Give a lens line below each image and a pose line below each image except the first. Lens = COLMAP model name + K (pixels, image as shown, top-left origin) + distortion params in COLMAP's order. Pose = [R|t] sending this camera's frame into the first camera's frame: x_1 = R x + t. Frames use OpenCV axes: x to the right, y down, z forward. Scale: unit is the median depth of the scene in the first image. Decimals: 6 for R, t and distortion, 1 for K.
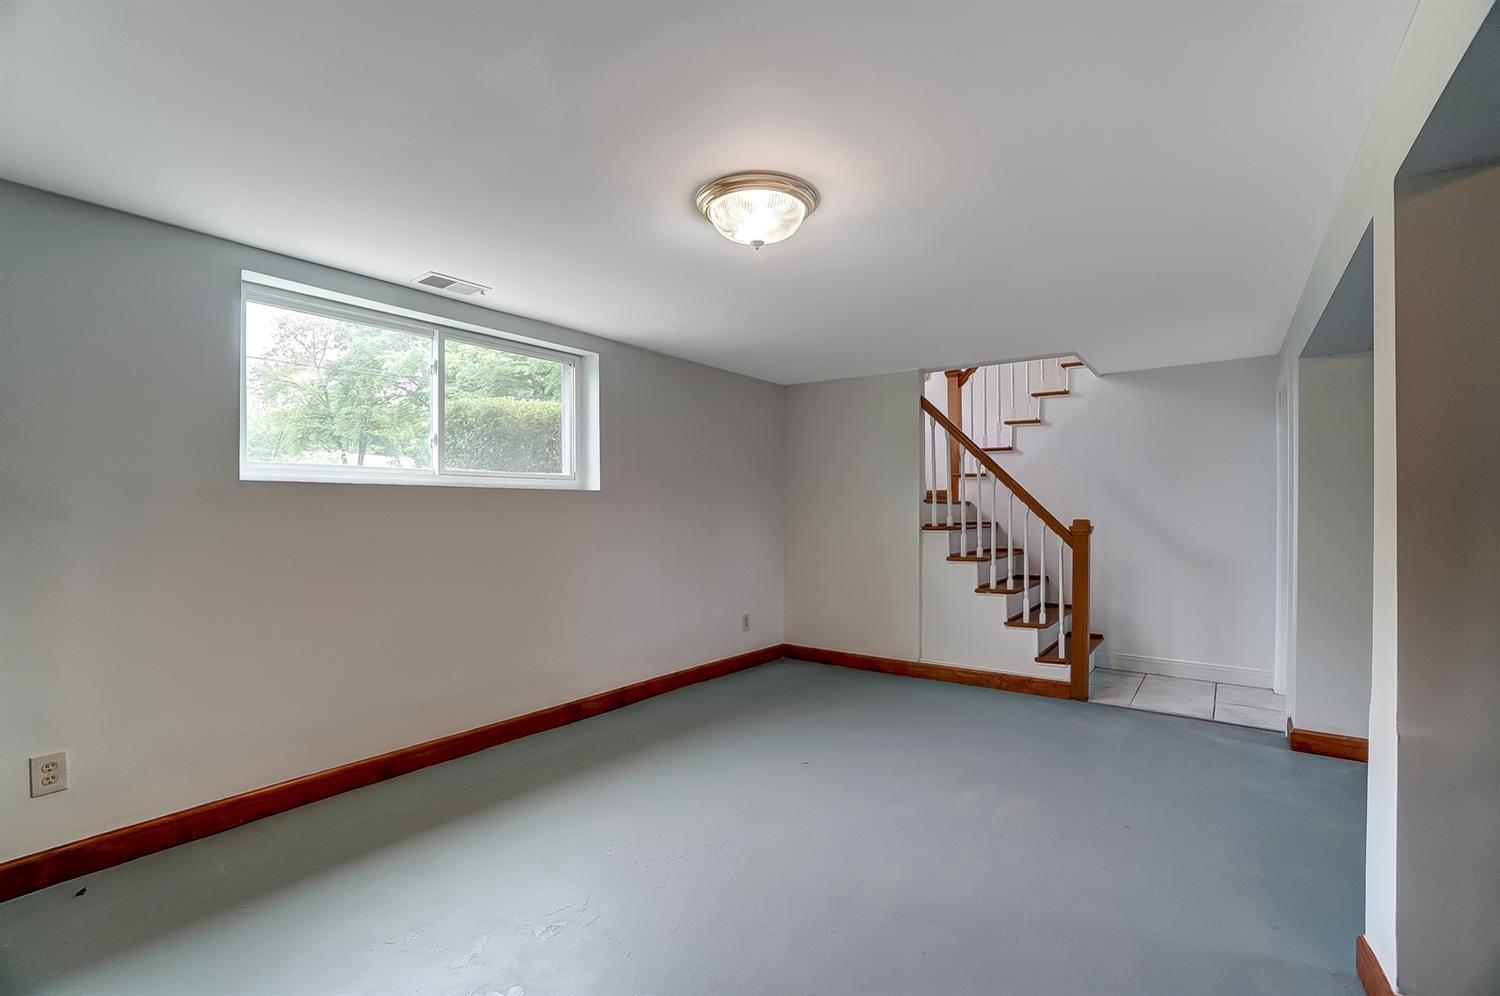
lens RADIAL K [[664.4, 0, 752.3], [0, 664.4, 504.0], [0, 0, 1]] dist [-0.002614, 0.000683]
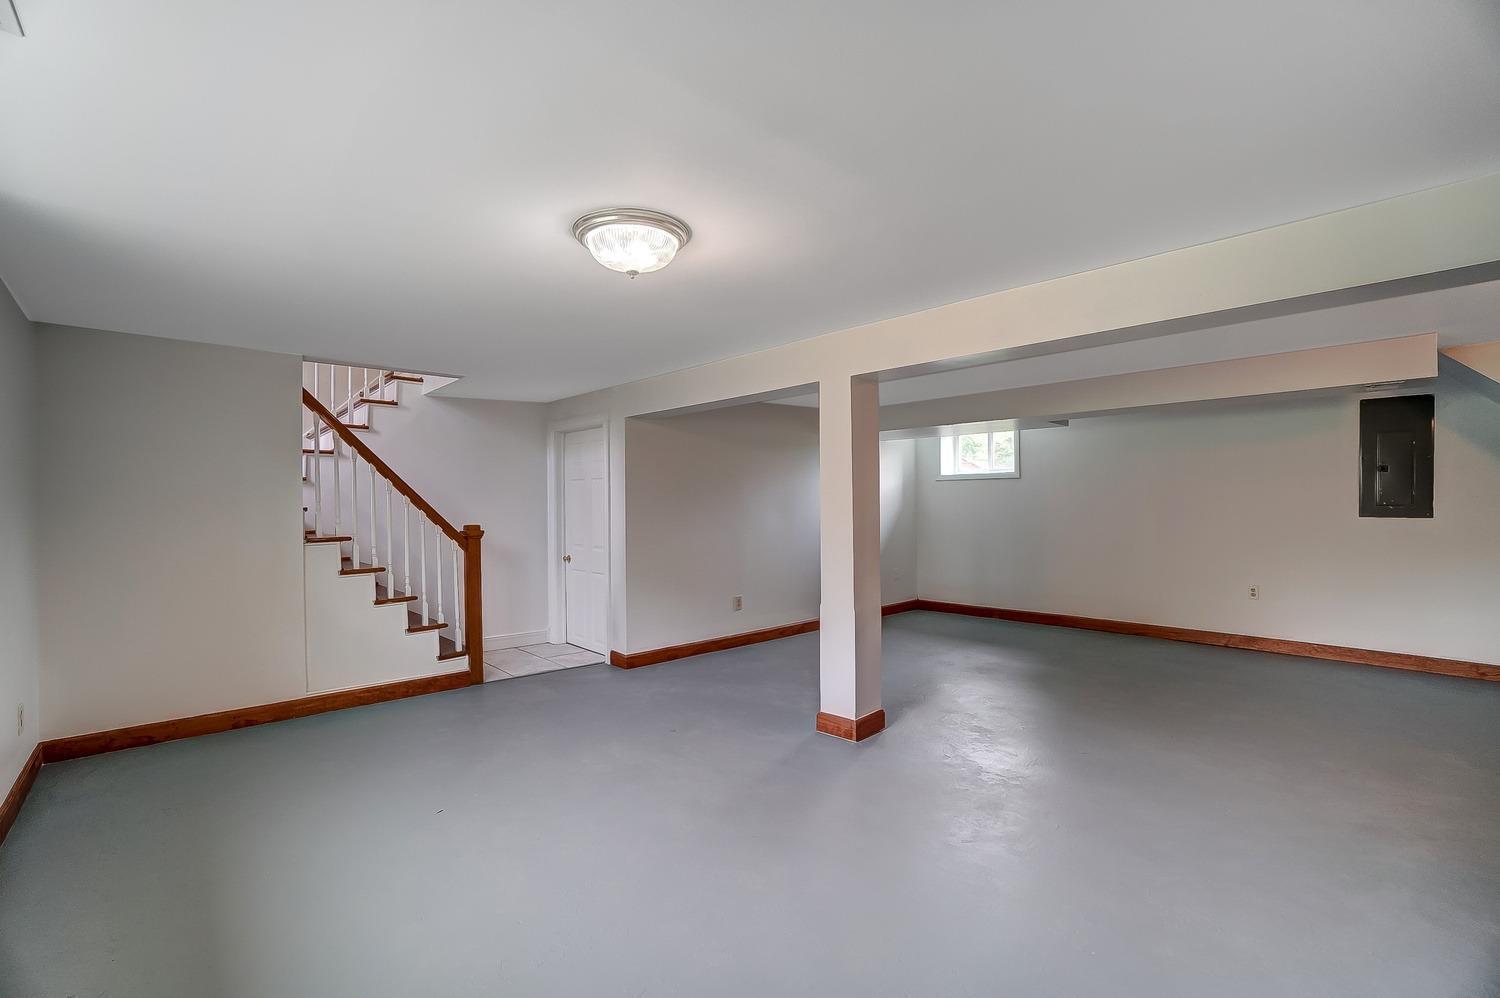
lens RADIAL K [[664.4, 0, 753.7], [0, 664.4, 506.4], [0, 0, 1]] dist [-0.002614, 0.000683]
pose [[0.238944, 0.000939, 0.971033, -0.483313], [0.005199, 0.999984, -0.002246, -0.003277], [-0.971020, 0.005585, 0.238935, 0.256935]]
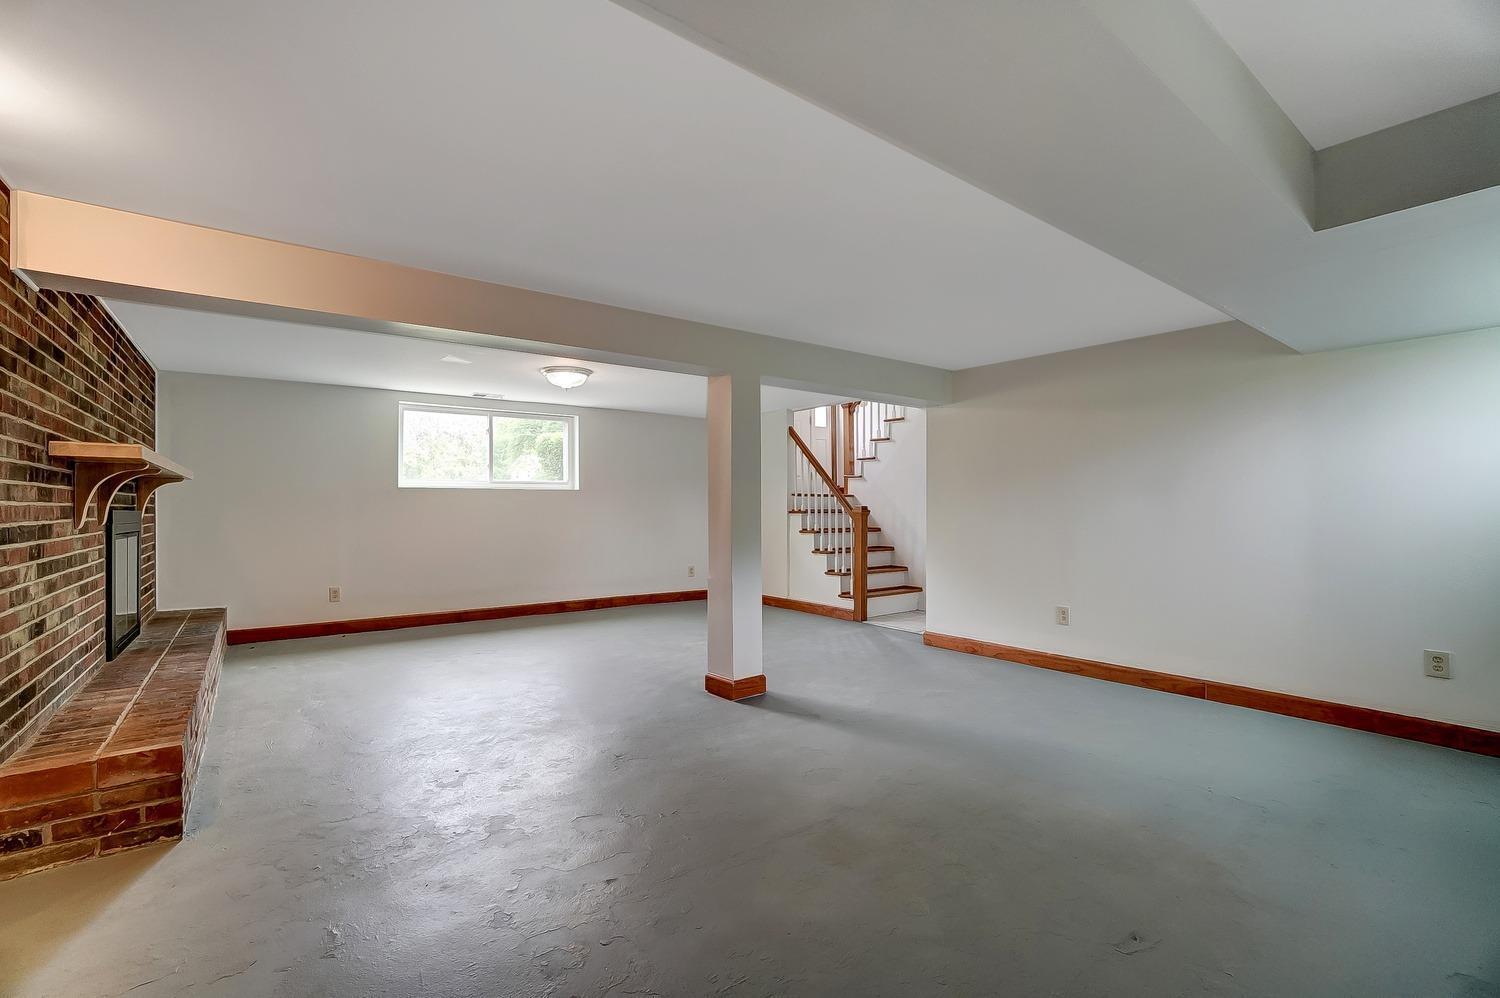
lens RADIAL K [[664.4, 0, 751.0], [0, 664.4, 498.1], [0, 0, 1]] dist [-0.002614, 0.000683]
pose [[0.959511, -0.001250, -0.281669, 0.667384], [0.001974, 0.999995, 0.002285, -0.000384], [0.281665, -0.002748, 0.959509, -0.561915]]
